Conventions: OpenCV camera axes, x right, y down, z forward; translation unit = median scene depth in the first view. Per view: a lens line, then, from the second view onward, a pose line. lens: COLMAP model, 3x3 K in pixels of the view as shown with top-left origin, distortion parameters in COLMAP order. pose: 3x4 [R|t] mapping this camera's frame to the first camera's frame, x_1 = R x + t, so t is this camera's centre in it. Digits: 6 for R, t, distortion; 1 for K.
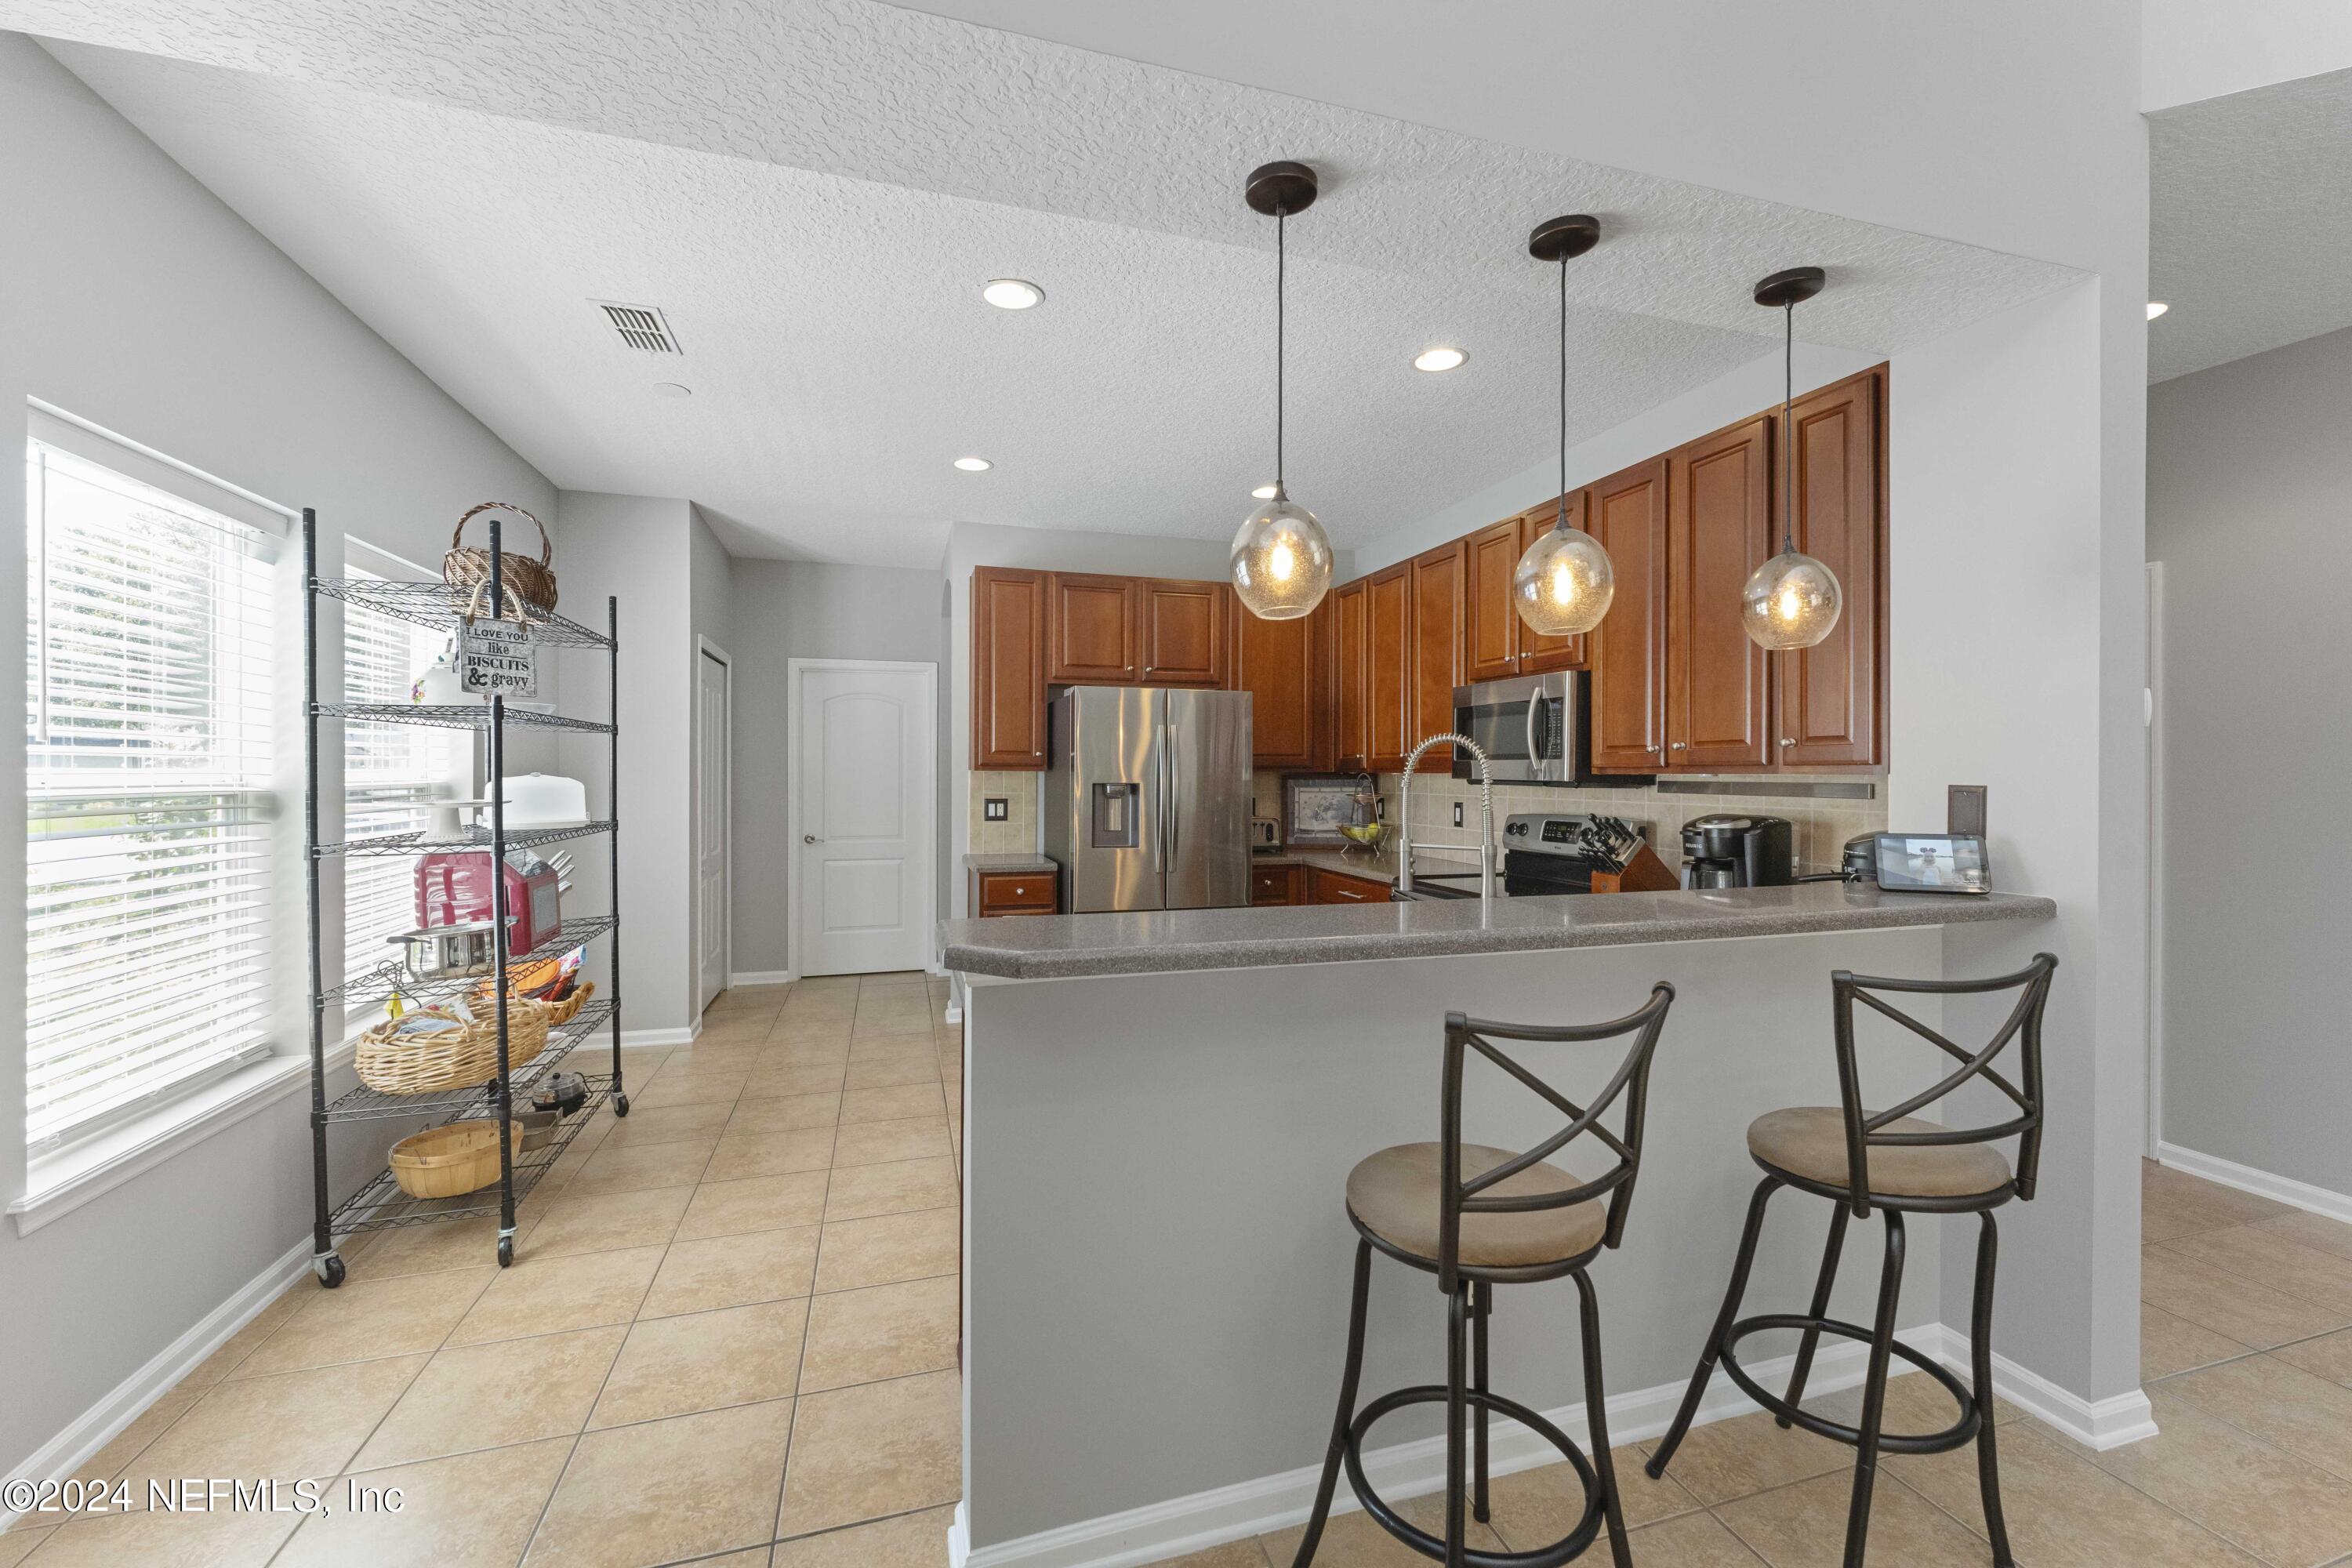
lens RADIAL K [[948.0, 0, 1166.5], [0, 948.0, 763.3], [0, 0, 1]] dist [-0.006937, 0.001877]
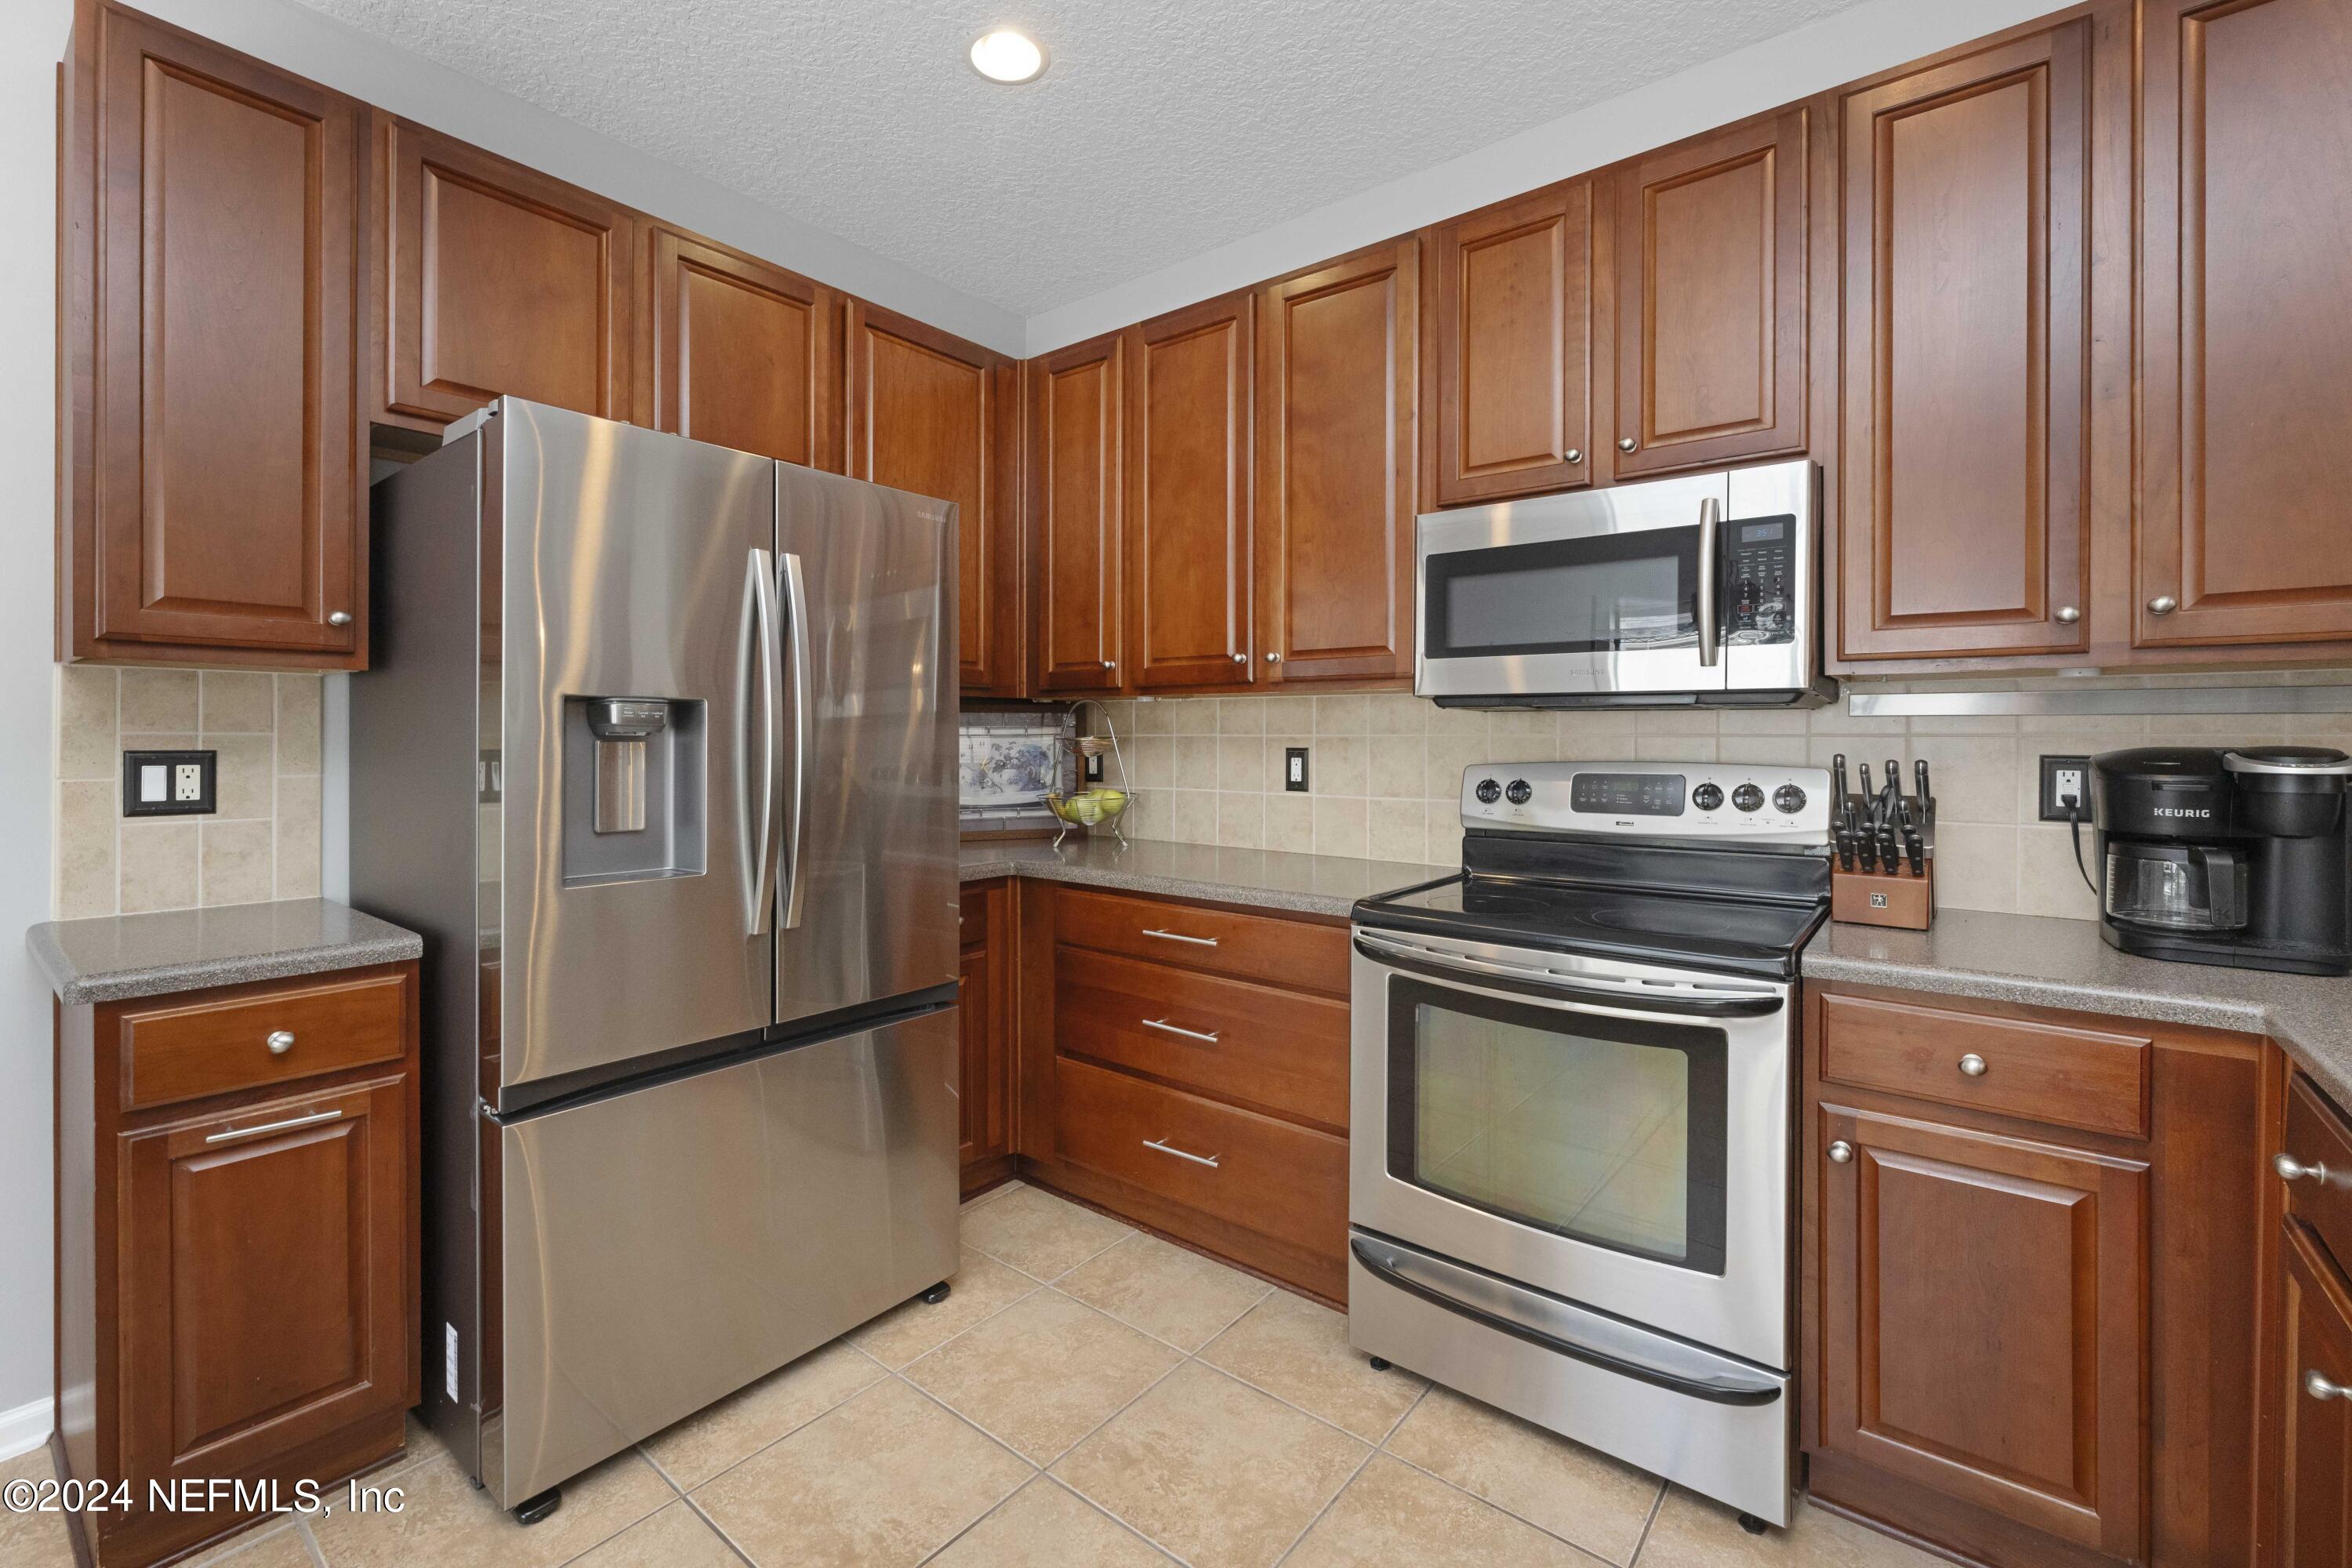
lens RADIAL K [[995.7, 0, 1162.0], [0, 995.7, 742.3], [0, 0, 1]] dist [-0.010125, 0.001570]
pose [[0.819439, -0.003028, 0.573158, -0.100031], [-0.006286, 0.999878, 0.014269, 0.029771], [-0.573132, -0.015295, 0.819320, 0.555177]]
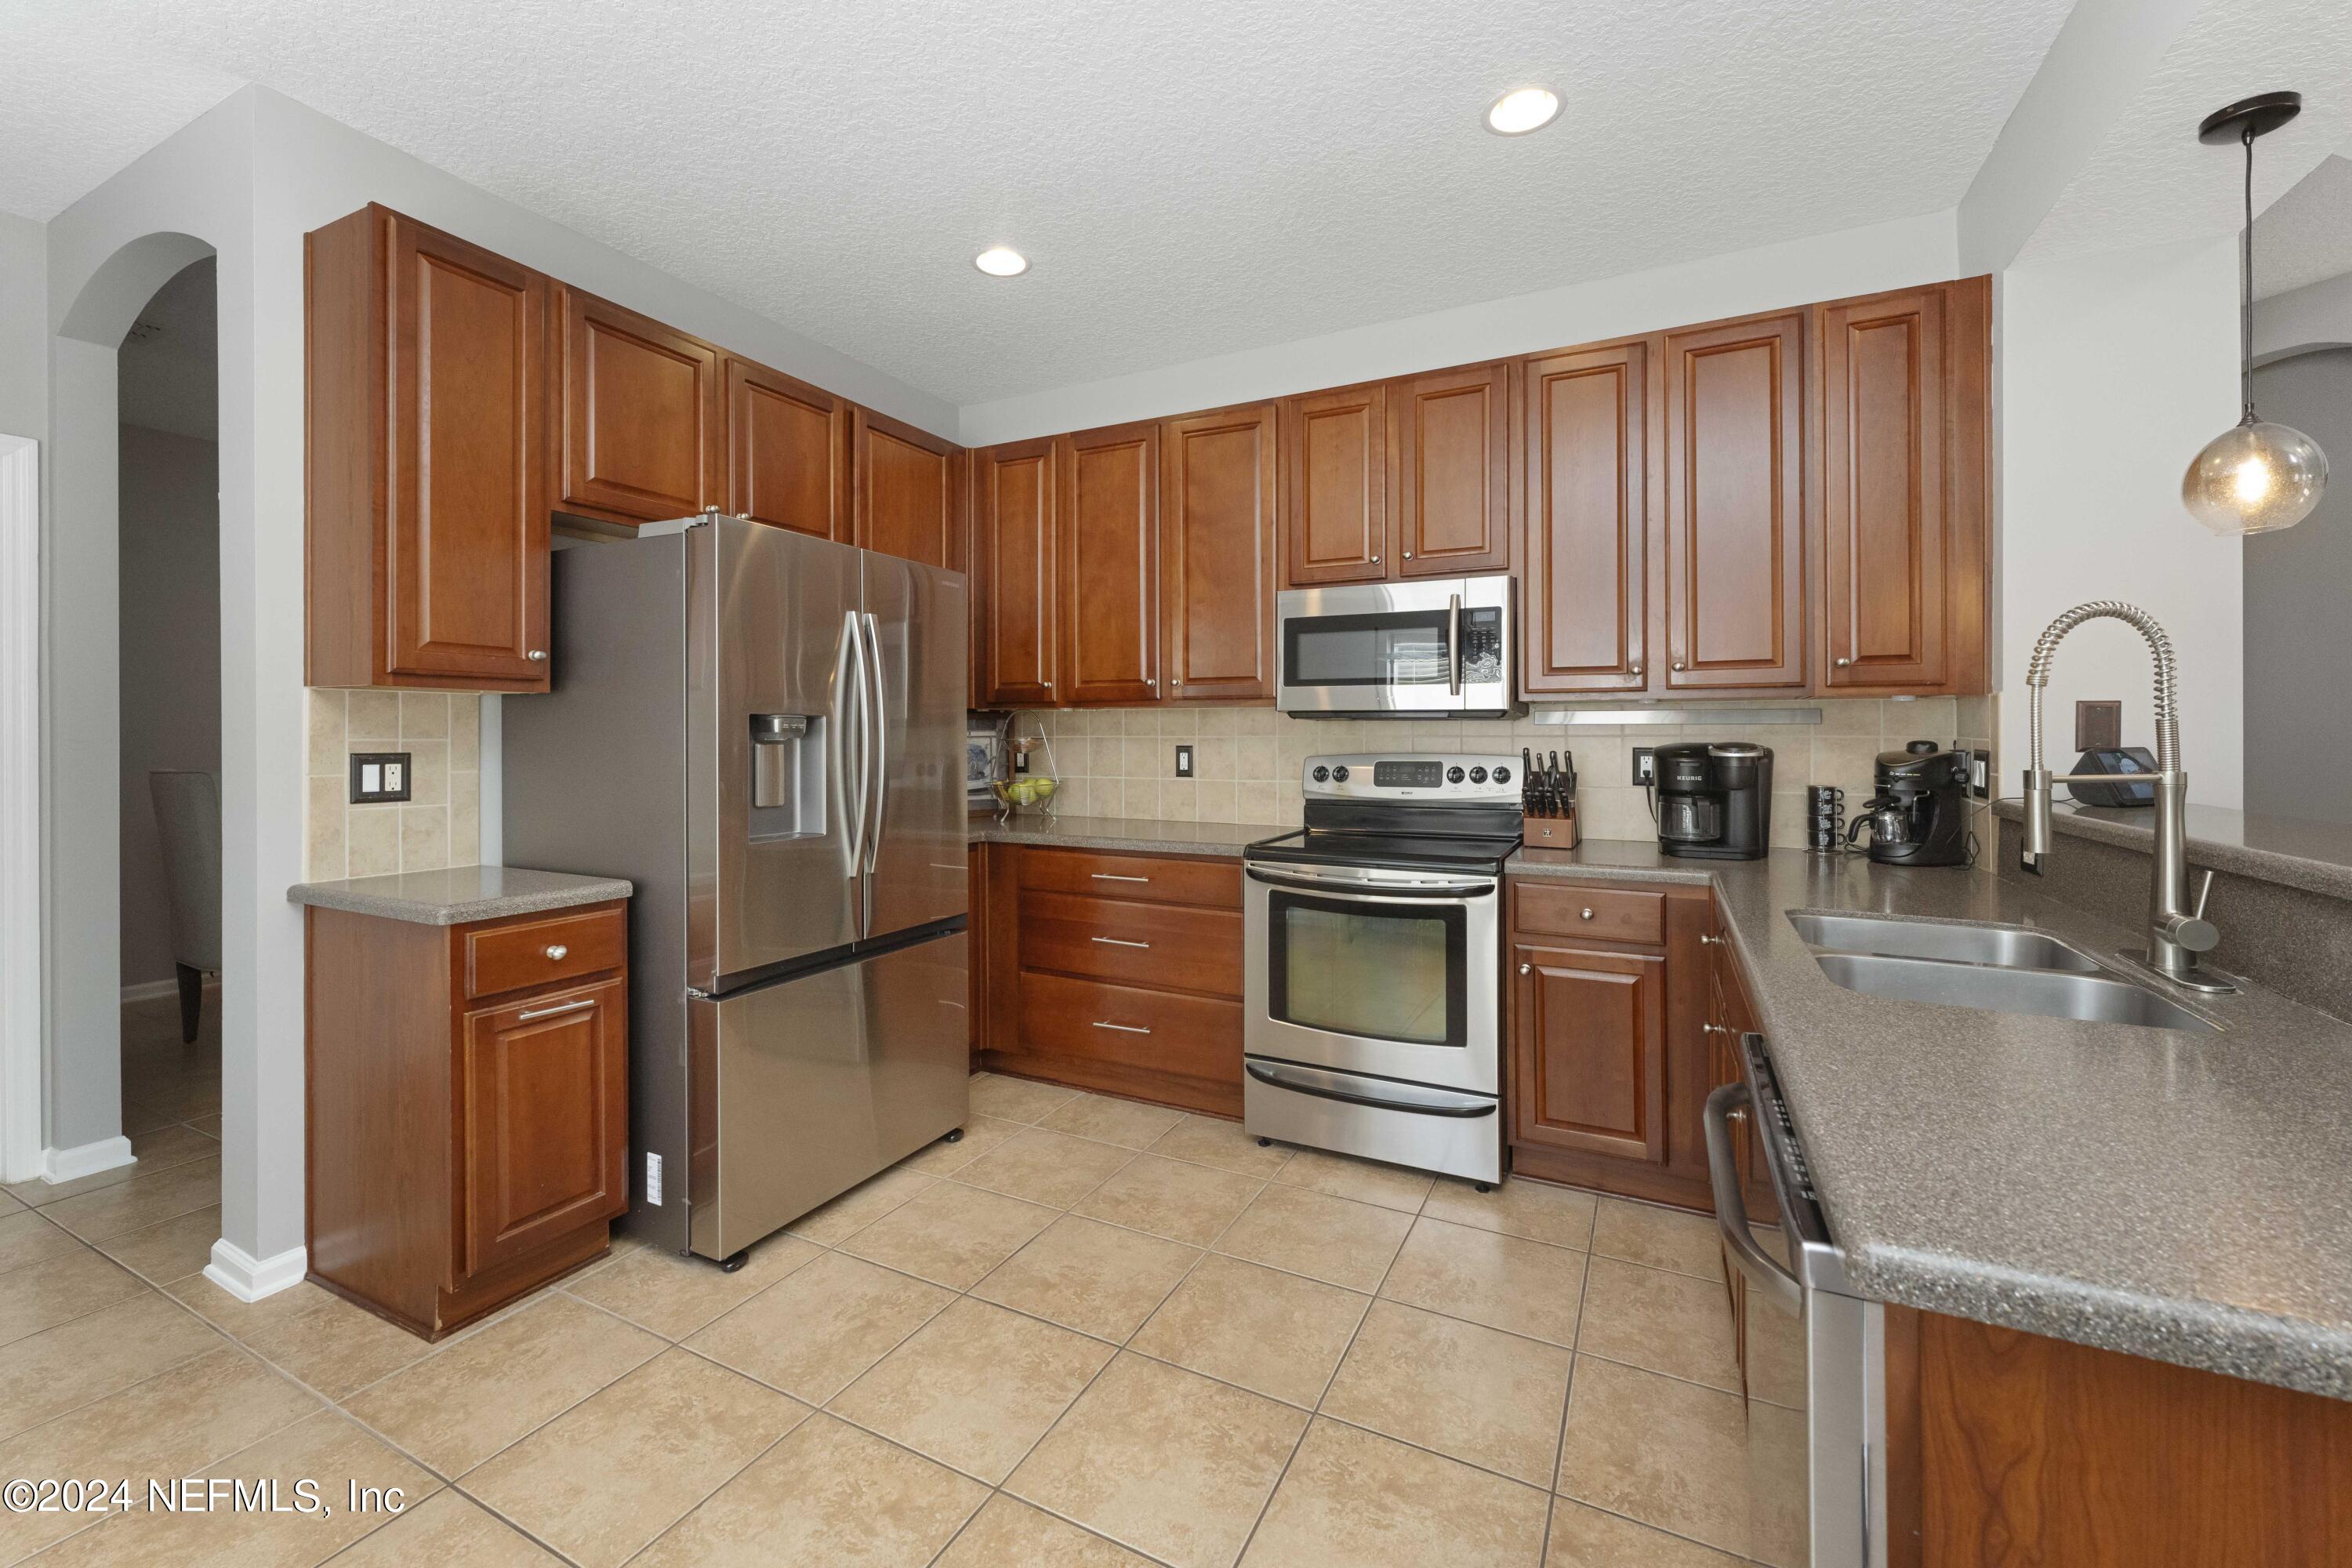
lens RADIAL K [[948.0, 0, 1169.7], [0, 948.0, 730.9], [0, 0, 1]] dist [-0.006937, 0.001877]
pose [[0.684934, 0.000330, 0.728605, -0.273960], [-0.004371, 0.999984, 0.003656, 0.025960], [-0.728592, -0.005689, 0.684925, 0.466612]]
